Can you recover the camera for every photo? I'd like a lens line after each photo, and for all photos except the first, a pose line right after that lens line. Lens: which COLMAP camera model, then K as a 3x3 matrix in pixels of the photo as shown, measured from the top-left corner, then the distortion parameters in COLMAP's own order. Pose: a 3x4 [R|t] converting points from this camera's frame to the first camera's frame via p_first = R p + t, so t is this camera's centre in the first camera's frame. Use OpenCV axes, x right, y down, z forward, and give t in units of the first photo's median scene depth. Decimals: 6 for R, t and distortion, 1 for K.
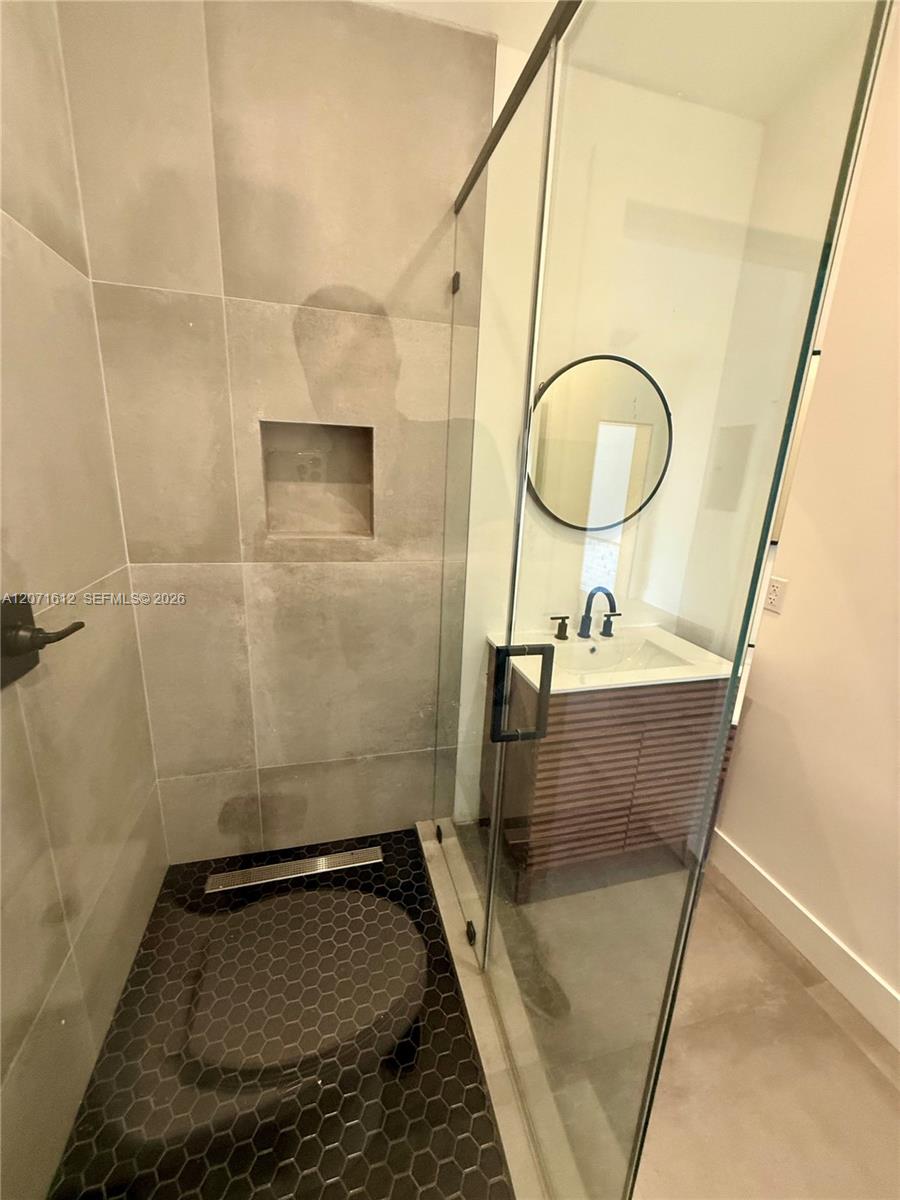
lens RADIAL K [[477.5, 0, 449.8], [0, 477.5, 597.1], [0, 0, 1]] dist [0.000593, -0.000464]
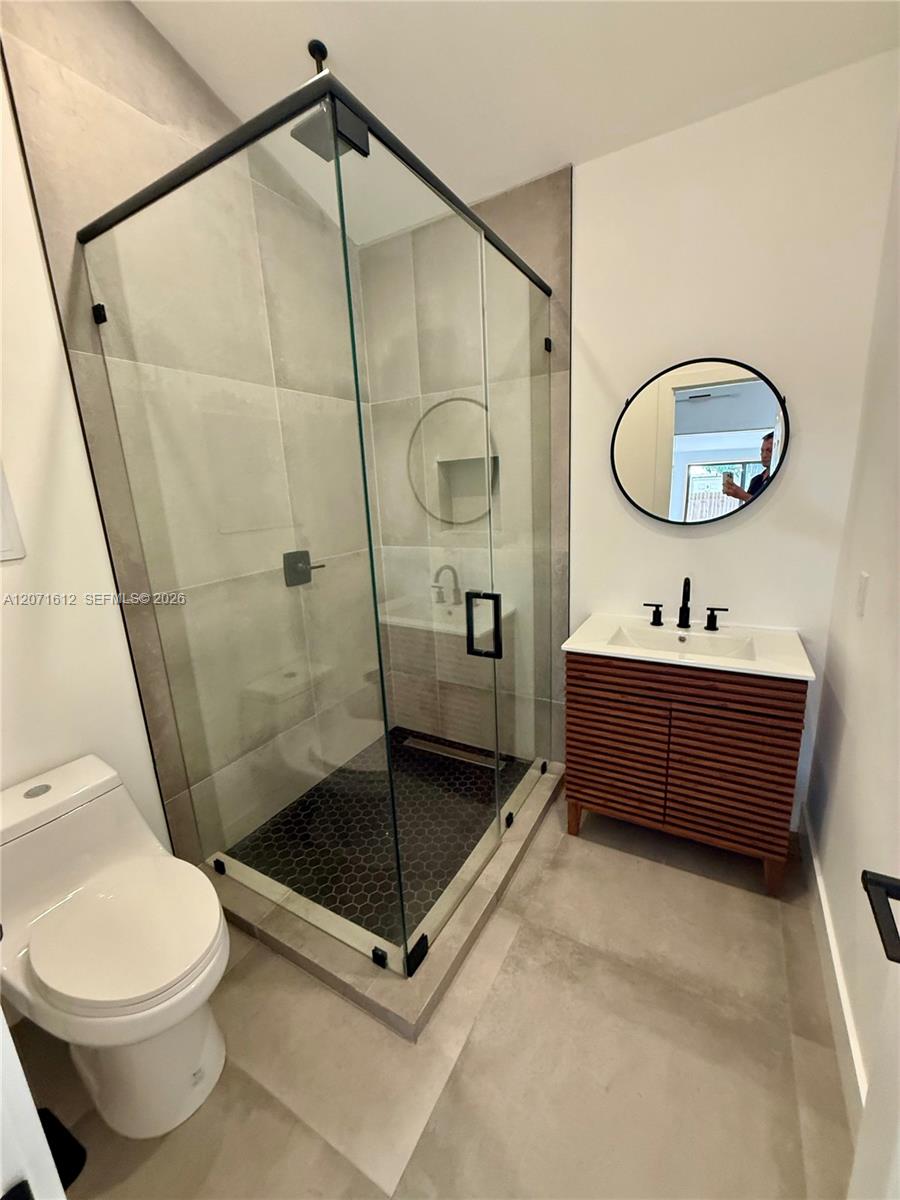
lens RADIAL K [[477.5, 0, 449.8], [0, 477.5, 597.1], [0, 0, 1]] dist [0.000593, -0.000464]
pose [[0.699364, 0.083326, -0.709892, 0.759431], [-0.107909, 0.994107, 0.010378, 0.072084], [0.706573, 0.069346, 0.704234, -0.103790]]
